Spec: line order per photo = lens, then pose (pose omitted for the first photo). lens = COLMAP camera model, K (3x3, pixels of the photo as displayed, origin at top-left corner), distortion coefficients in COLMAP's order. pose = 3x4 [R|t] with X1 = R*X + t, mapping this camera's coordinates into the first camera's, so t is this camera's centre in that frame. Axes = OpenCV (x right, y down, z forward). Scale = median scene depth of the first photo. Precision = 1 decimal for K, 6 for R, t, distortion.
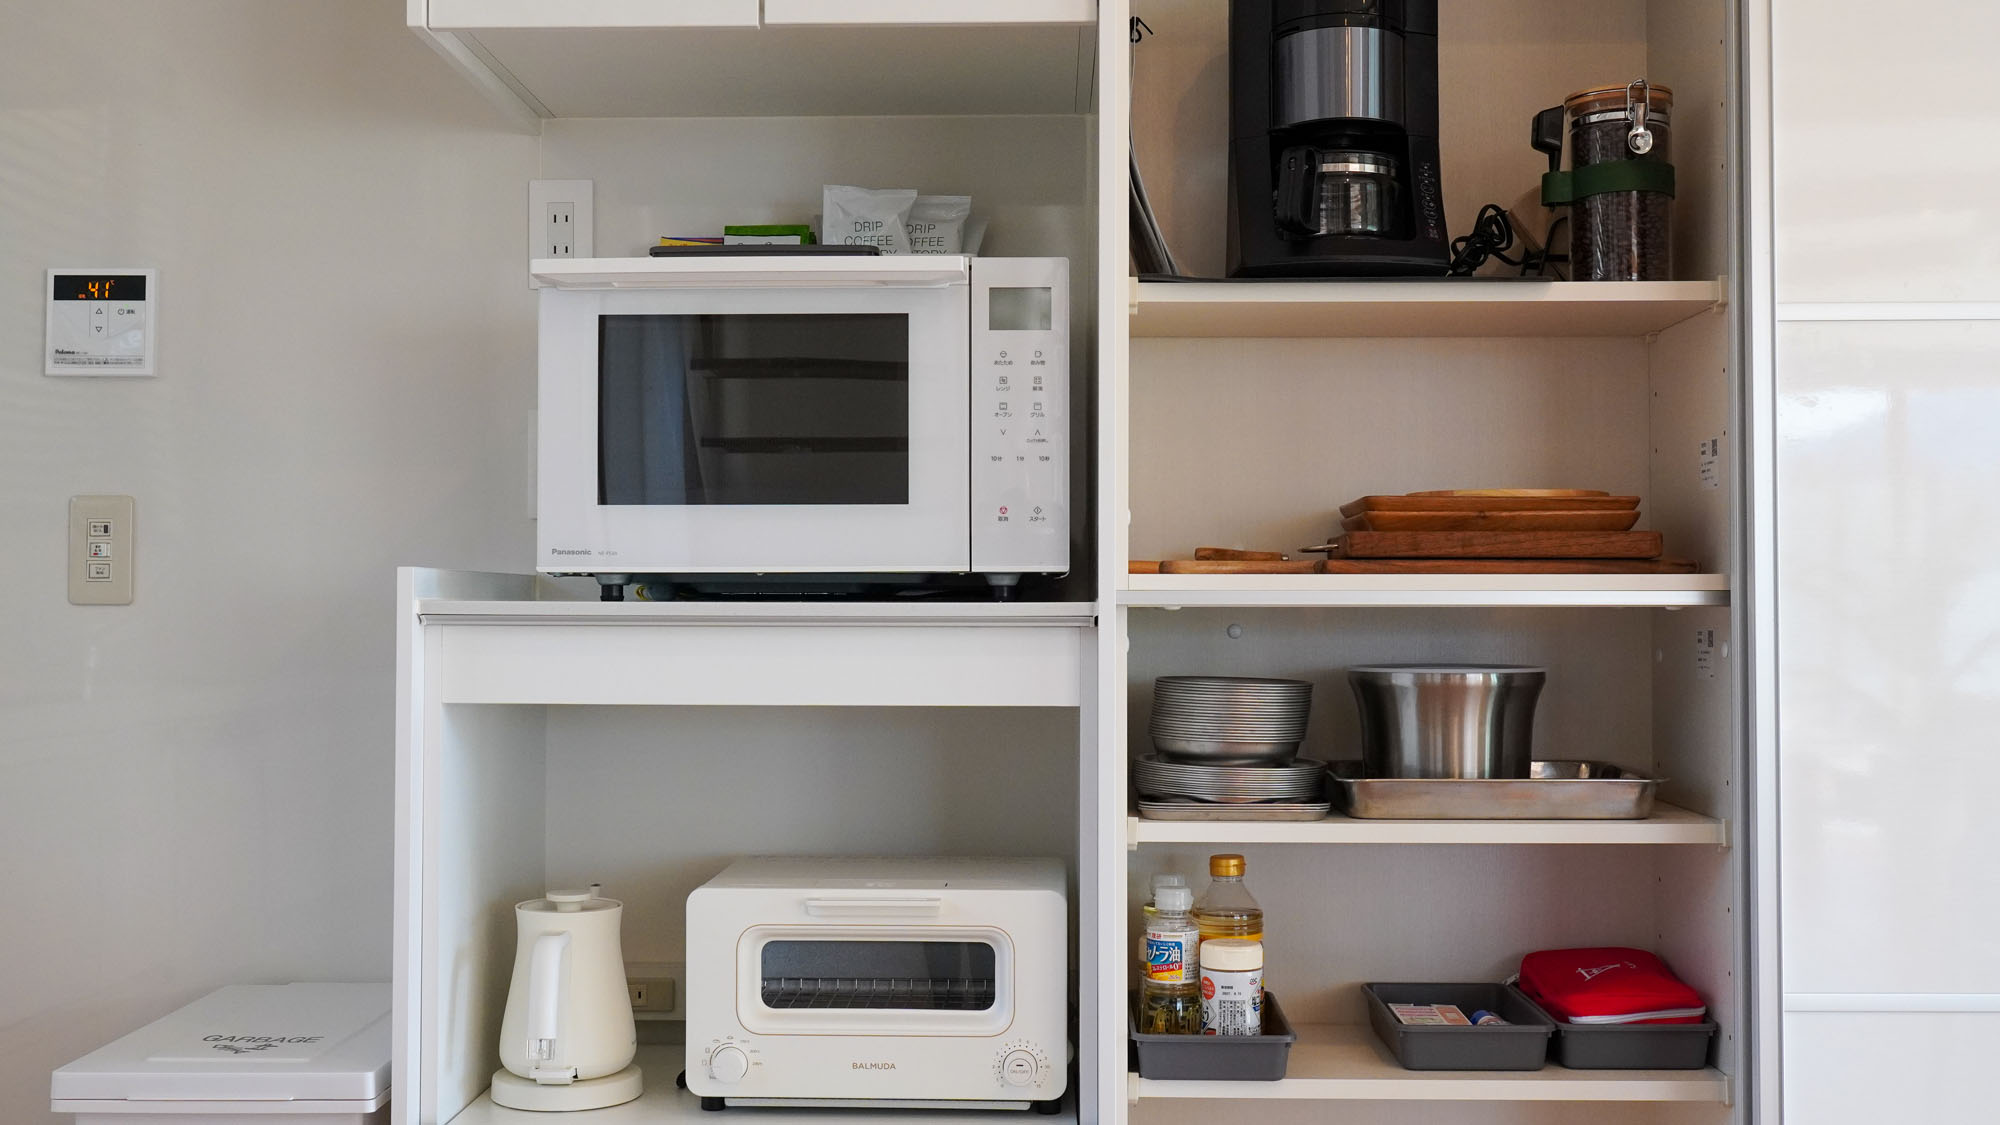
lens RADIAL K [[2134.3, 0, 1004.1], [0, 2134.3, 554.1], [0, 0, 1]] dist [-0.015377, 0.000000]
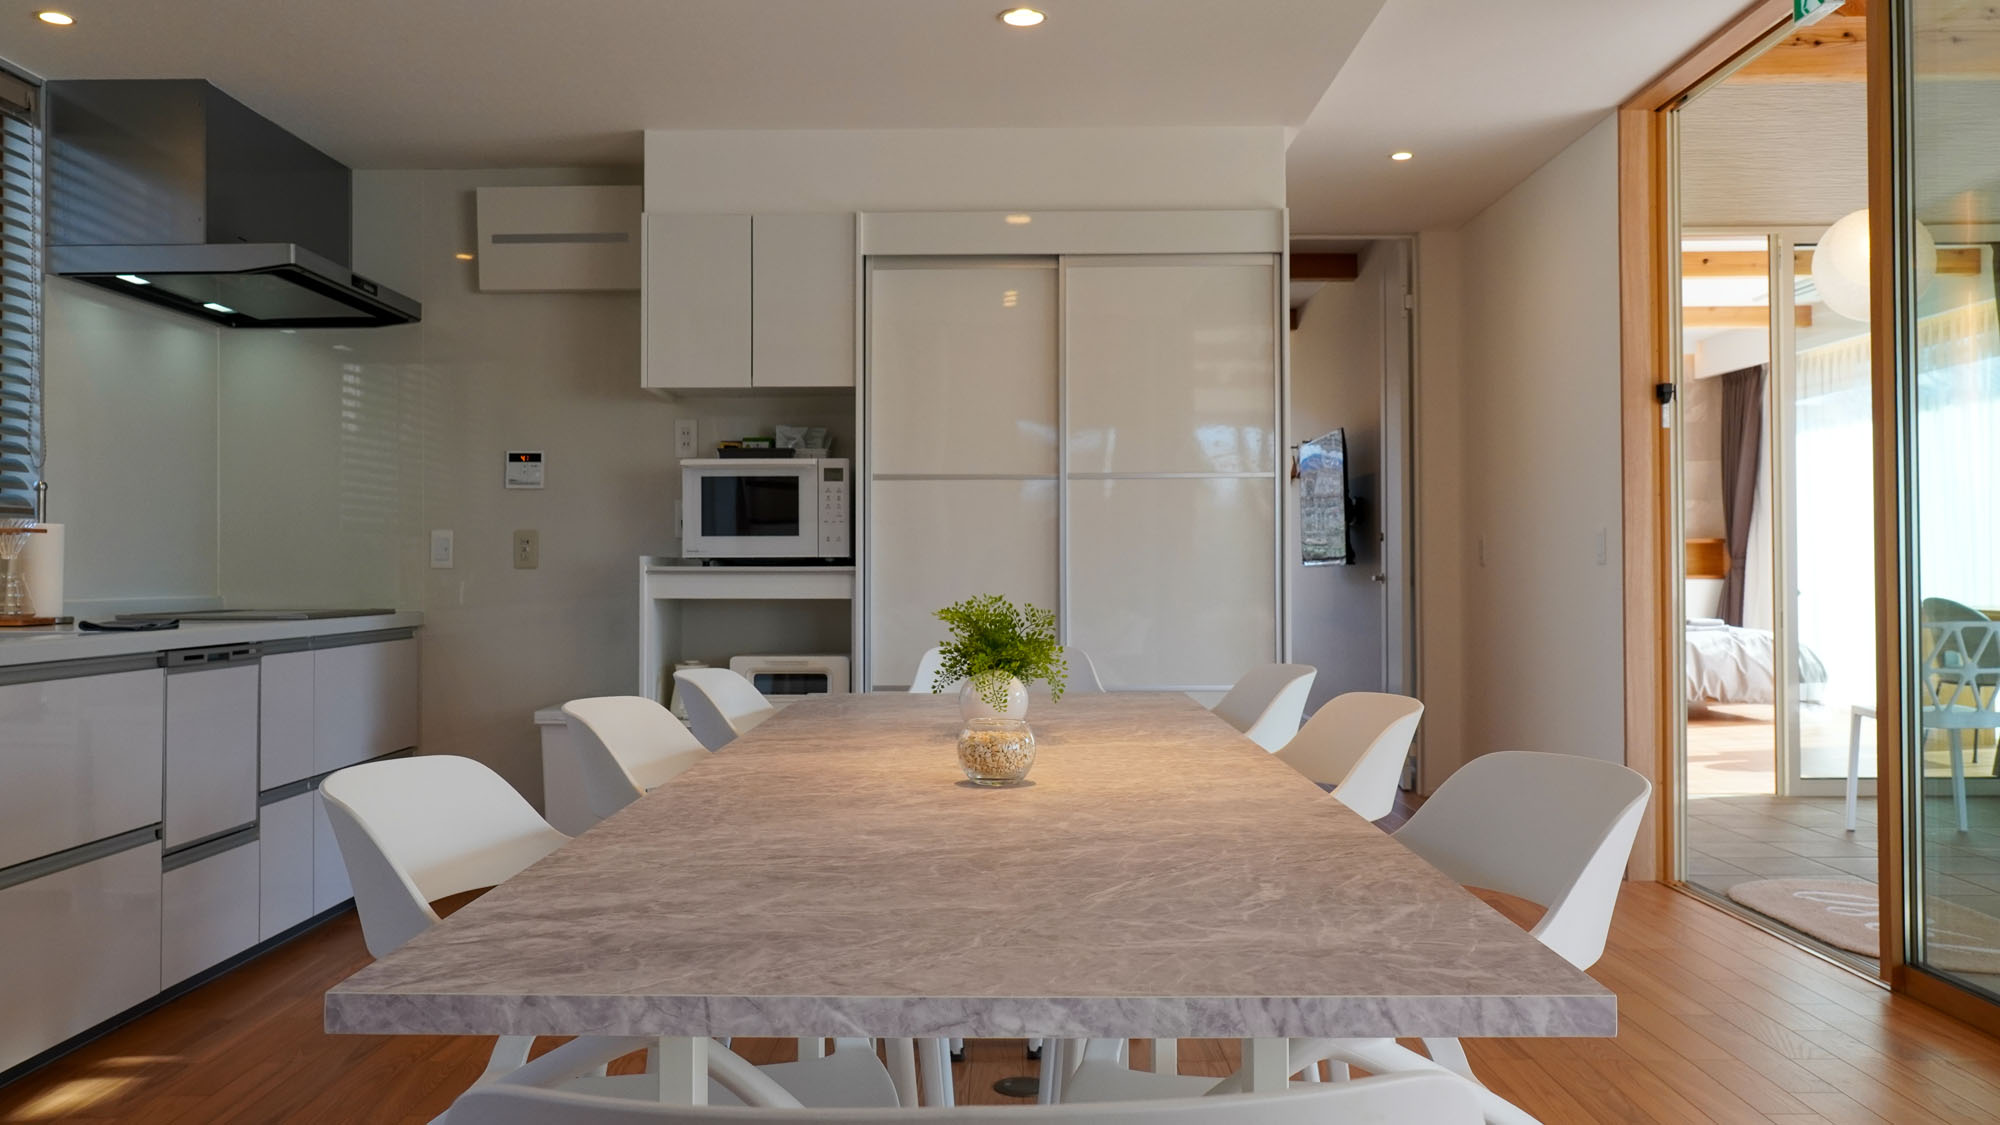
lens RADIAL K [[1612.9, 0, 996.0], [0, 1612.9, 555.9], [0, 0, 1]] dist [0.001681, 0.021764]
pose [[0.999966, -0.001306, 0.008104, 0.228807], [0.001198, 0.999912, 0.013213, -0.024941], [-0.008120, -0.013203, 0.999880, -1.408149]]
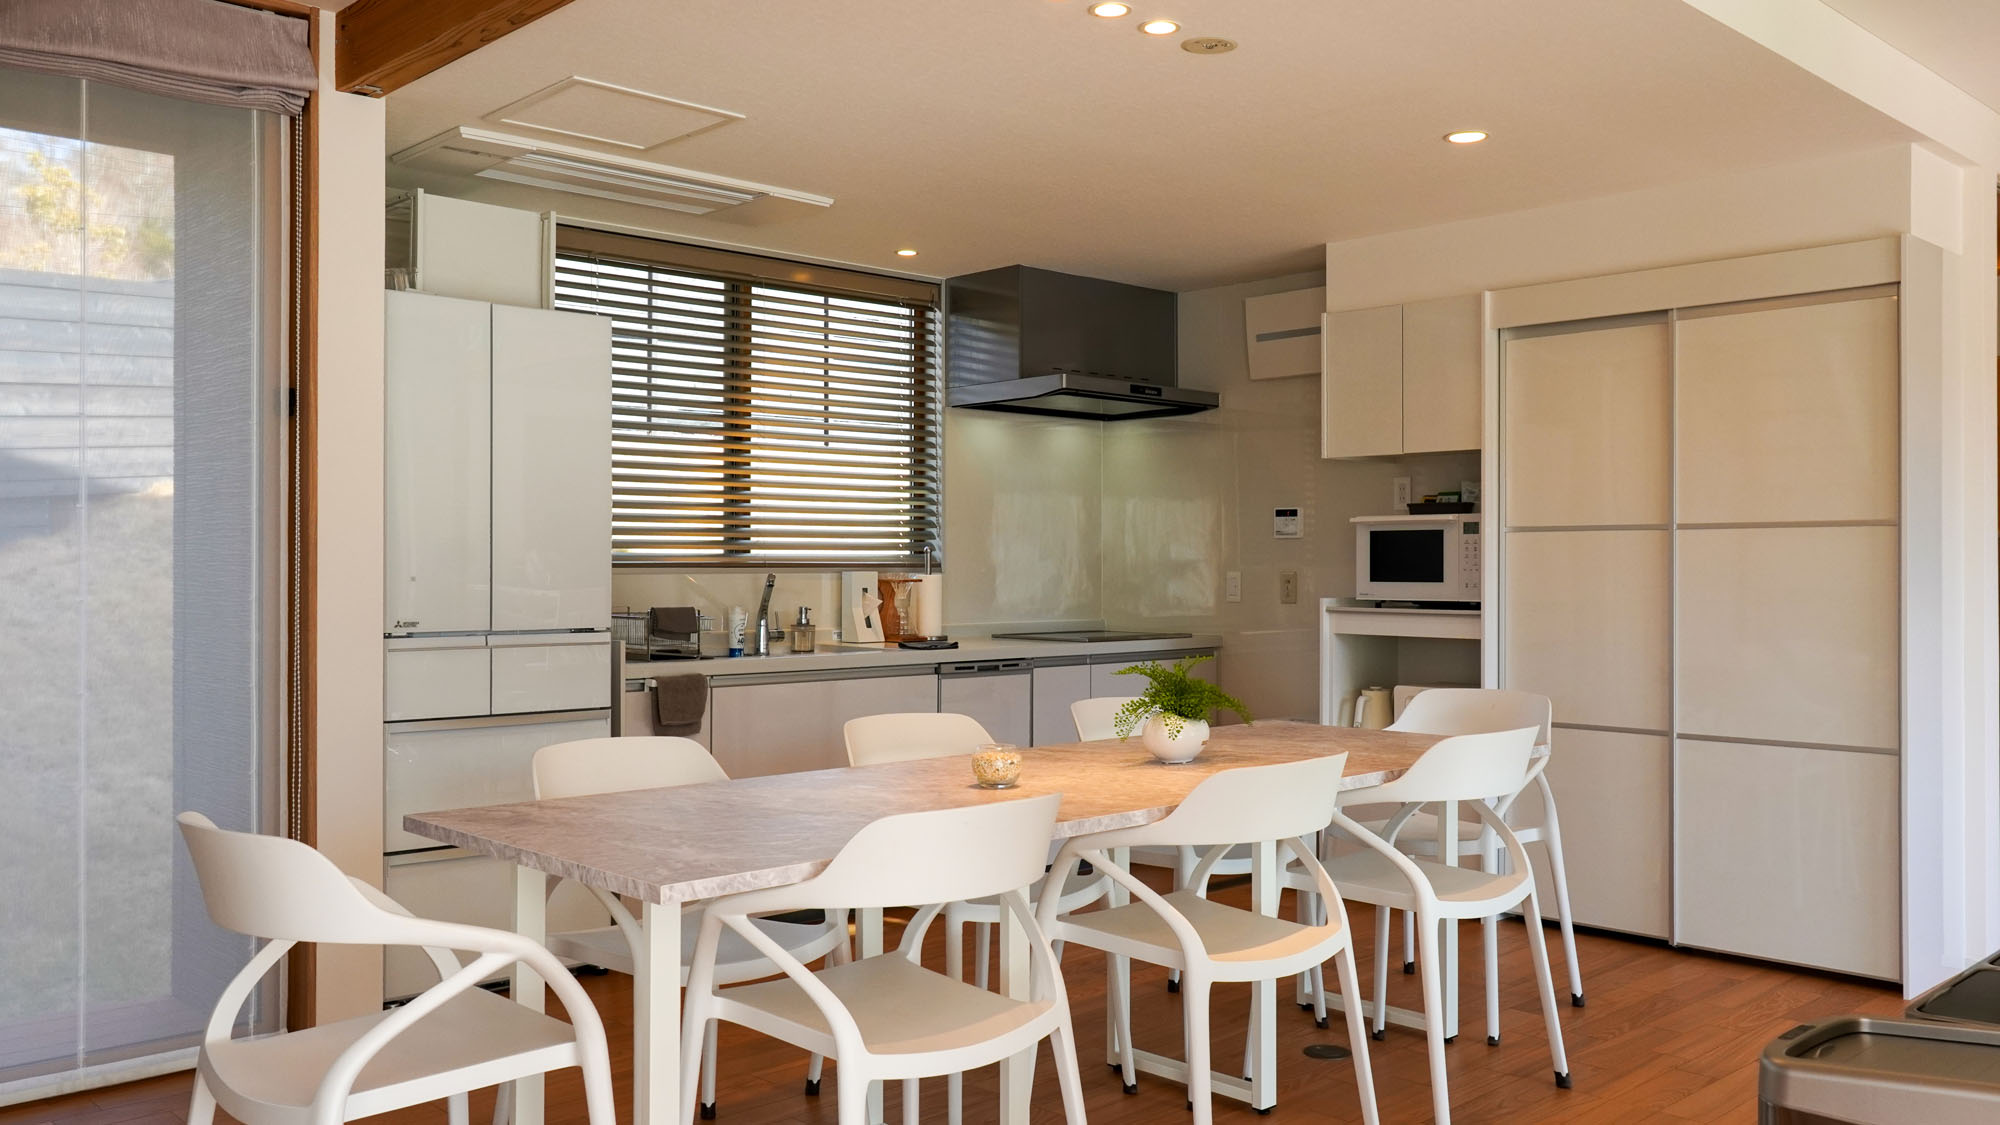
lens RADIAL K [[1646.7, 0, 1002.3], [0, 1646.7, 569.9], [0, 0, 1]] dist [-0.005342, -0.000703]
pose [[0.696002, 0.005771, -0.718017, 1.431377], [0.015902, 0.999599, 0.023449, -0.121812], [0.717864, -0.027738, 0.695631, -1.466855]]
